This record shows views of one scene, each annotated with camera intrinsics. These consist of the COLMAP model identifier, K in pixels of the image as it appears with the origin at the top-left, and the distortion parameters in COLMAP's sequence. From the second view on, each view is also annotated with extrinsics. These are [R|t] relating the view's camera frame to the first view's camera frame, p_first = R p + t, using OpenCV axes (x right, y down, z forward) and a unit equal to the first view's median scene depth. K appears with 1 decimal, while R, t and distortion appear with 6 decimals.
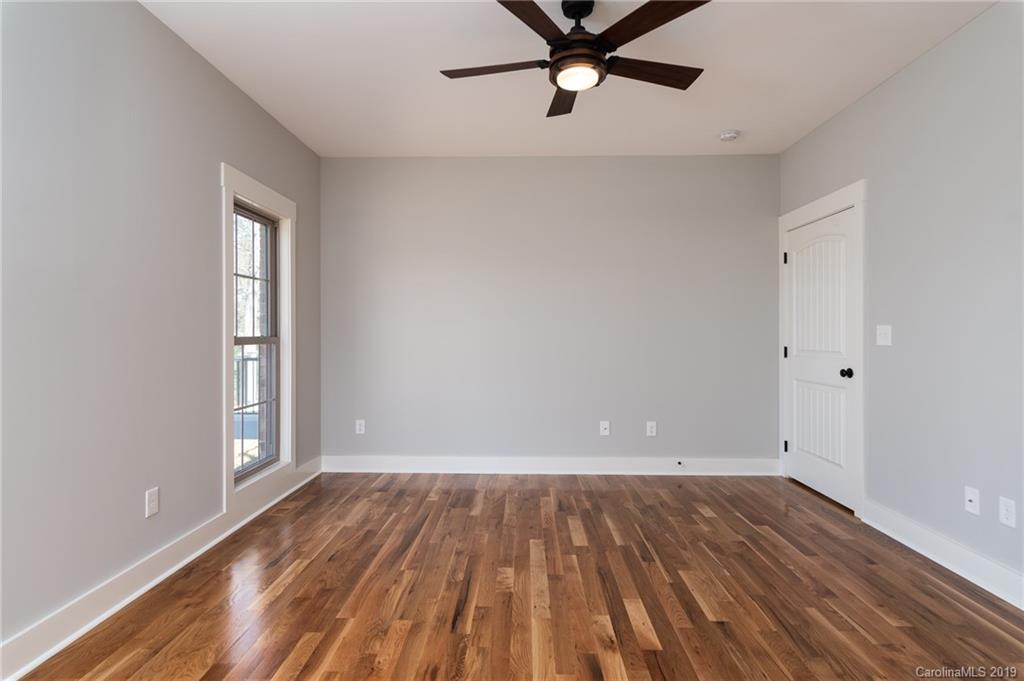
lens RADIAL K [[522.9, 0, 512.0], [0, 522.9, 340.5], [0, 0, 1]] dist [-0.000726, 0.000351]
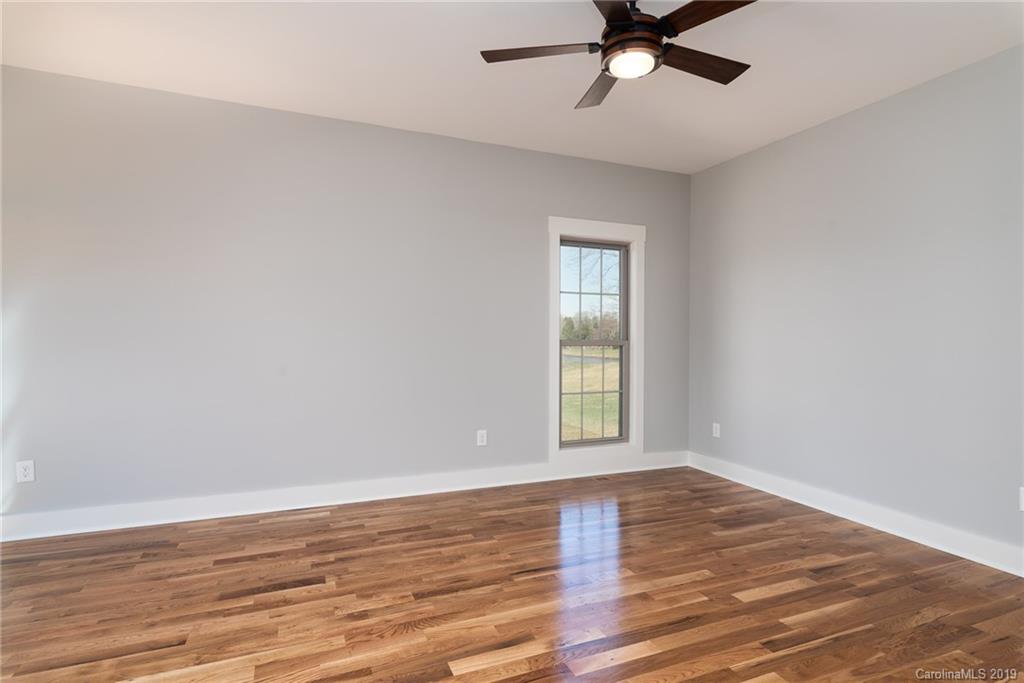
lens RADIAL K [[522.9, 0, 512.0], [0, 522.9, 341.5], [0, 0, 1]] dist [-0.000726, 0.000351]
pose [[0.413544, 0.011936, -0.910406, 0.803391], [-0.021119, 0.999771, 0.003515, -0.003018], [0.910239, 0.017773, 0.413702, 0.373271]]
